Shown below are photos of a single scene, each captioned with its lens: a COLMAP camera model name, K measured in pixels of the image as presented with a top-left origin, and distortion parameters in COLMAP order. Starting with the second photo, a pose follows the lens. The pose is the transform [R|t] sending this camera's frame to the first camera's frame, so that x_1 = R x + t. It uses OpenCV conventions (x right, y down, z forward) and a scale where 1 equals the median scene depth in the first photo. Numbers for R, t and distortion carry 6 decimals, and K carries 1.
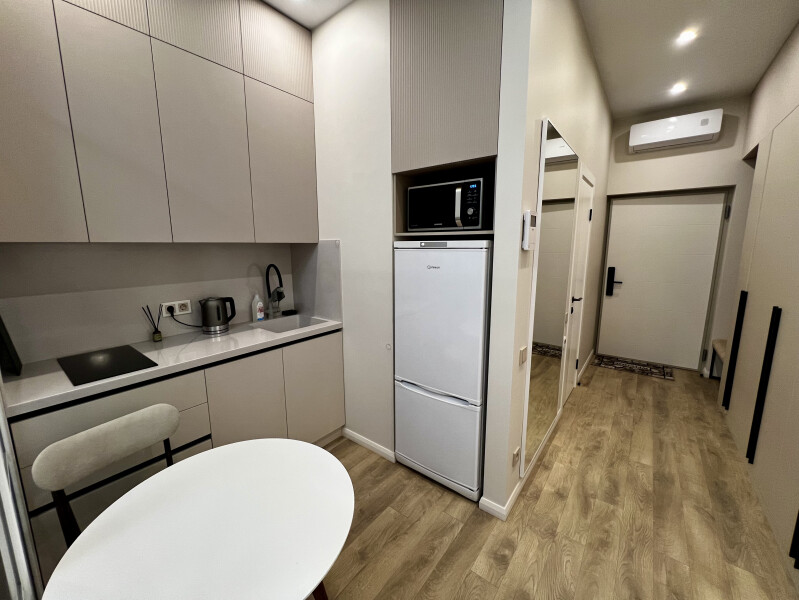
lens RADIAL K [[324.8, 0, 399.6], [0, 324.8, 297.3], [0, 0, 1]] dist [0.000926, 0.000167]
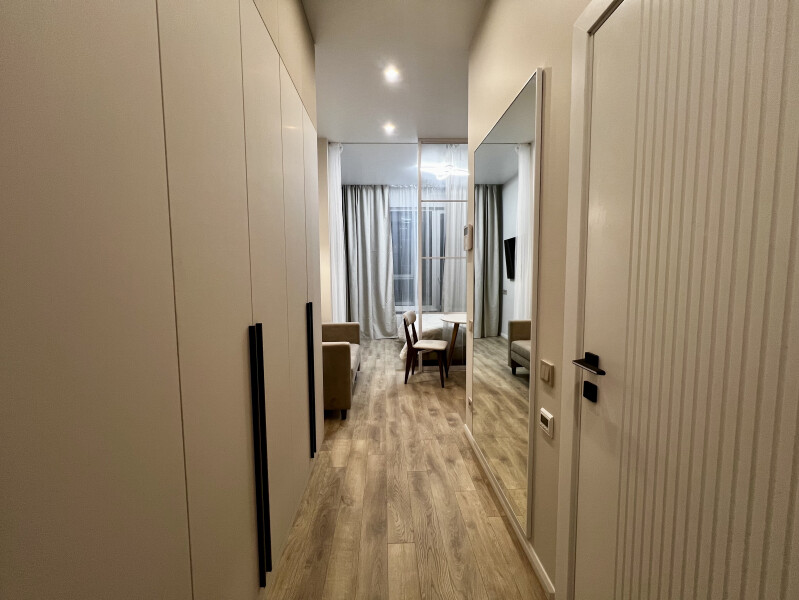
lens RADIAL K [[324.8, 0, 399.0], [0, 324.8, 299.0], [0, 0, 1]] dist [0.000926, 0.000167]
pose [[-0.762969, 0.063908, -0.643268, 1.377800], [-0.093248, 0.973813, 0.207348, -0.180242], [0.639674, 0.218183, -0.737030, 1.656272]]
